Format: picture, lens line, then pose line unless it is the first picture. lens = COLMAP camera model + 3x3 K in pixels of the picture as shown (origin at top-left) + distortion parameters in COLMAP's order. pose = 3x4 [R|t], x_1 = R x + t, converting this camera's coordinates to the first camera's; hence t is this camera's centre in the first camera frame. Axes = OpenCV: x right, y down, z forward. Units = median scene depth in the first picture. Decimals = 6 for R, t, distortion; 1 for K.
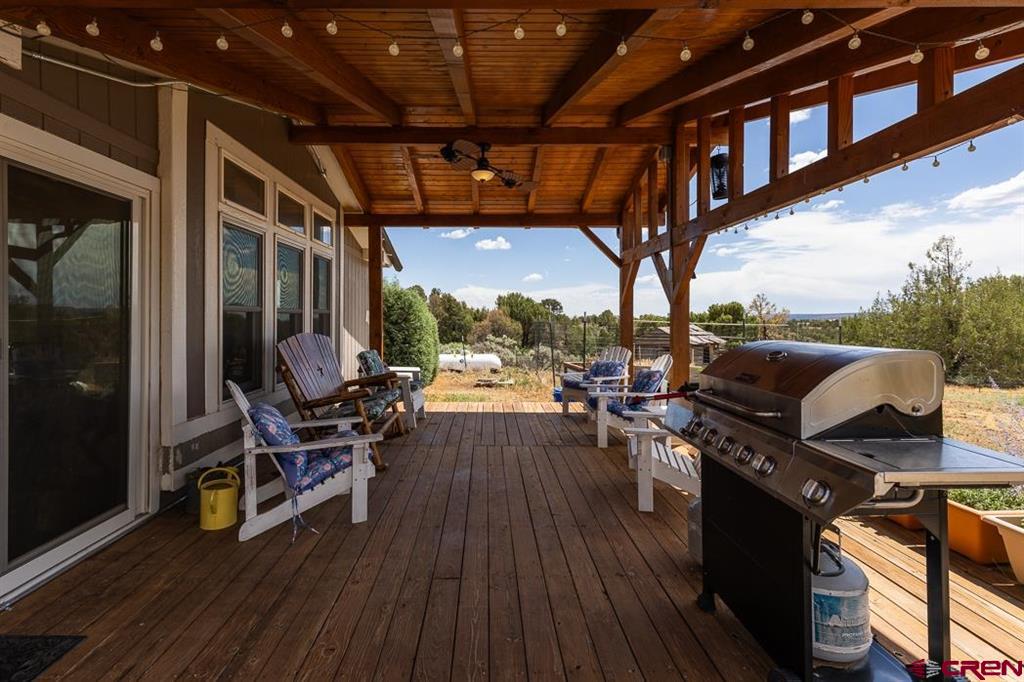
lens RADIAL K [[485.1, 0, 486.6], [0, 485.1, 310.9], [0, 0, 1]] dist [0.002525, 0.000537]
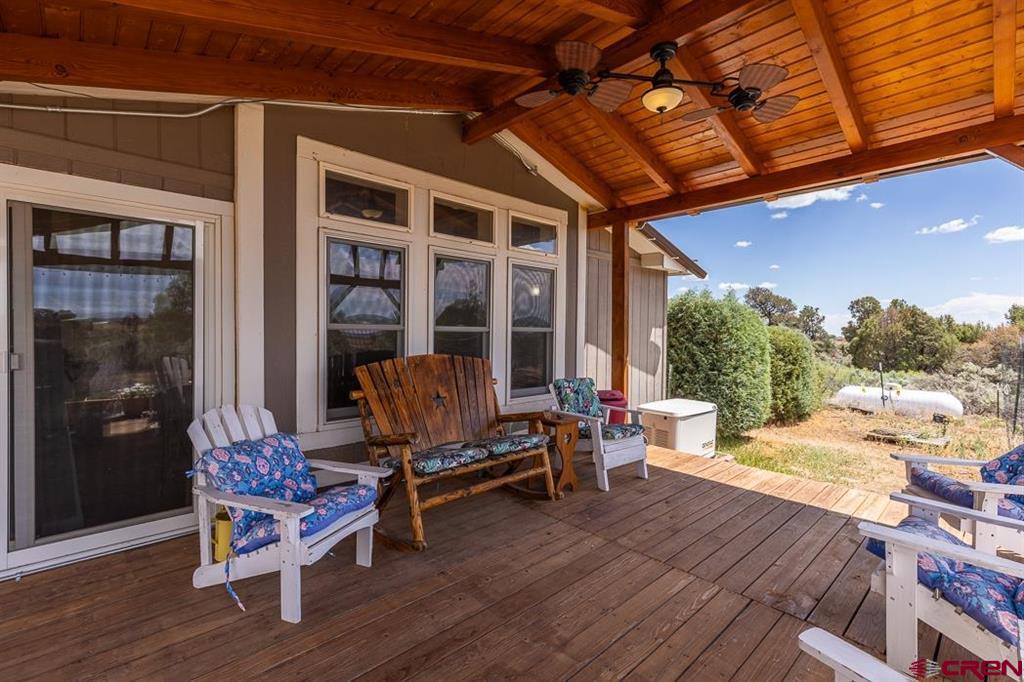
lens RADIAL K [[461.4, 0, 509.9], [0, 461.4, 333.6], [0, 0, 1]] dist [0.006117, 0.000447]
pose [[0.679912, 0.010448, -0.733219, 0.210403], [-0.000920, 0.999910, 0.013395, -0.002136], [0.733293, -0.008433, 0.679861, 0.349692]]
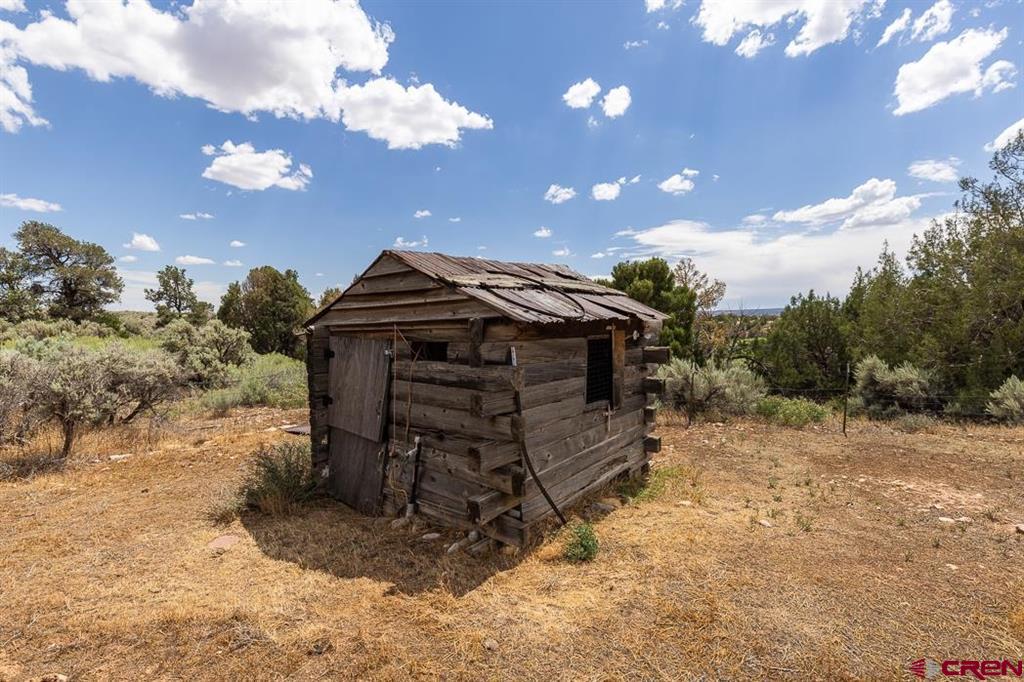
lens RADIAL K [[461.4, 0, 506.5], [0, 461.4, 343.0], [0, 0, 1]] dist [0.006117, 0.000447]
pose [[0.979064, -0.011483, 0.203229, 1.077361], [-0.004098, 0.997093, 0.076080, 0.177733], [-0.203511, -0.075320, 0.976171, 2.348396]]
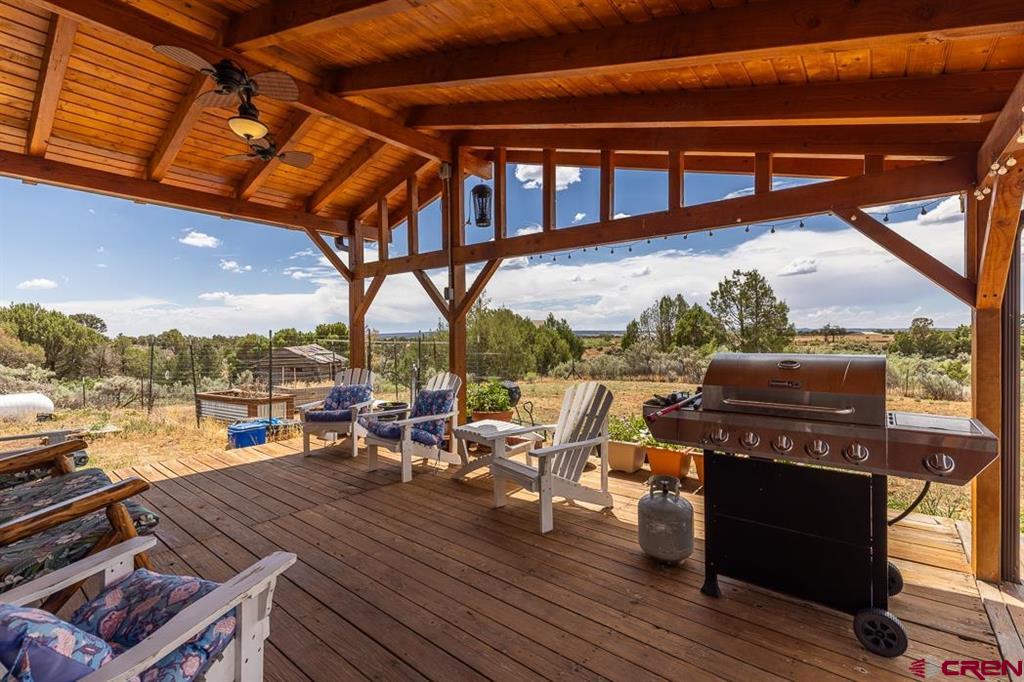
lens RADIAL K [[461.4, 0, 514.4], [0, 461.4, 335.9], [0, 0, 1]] dist [0.006117, 0.000447]
pose [[0.629081, -0.003443, 0.777332, -0.208098], [-0.005008, 0.999951, 0.008481, 0.003217], [-0.777324, -0.009228, 0.629033, 0.217860]]
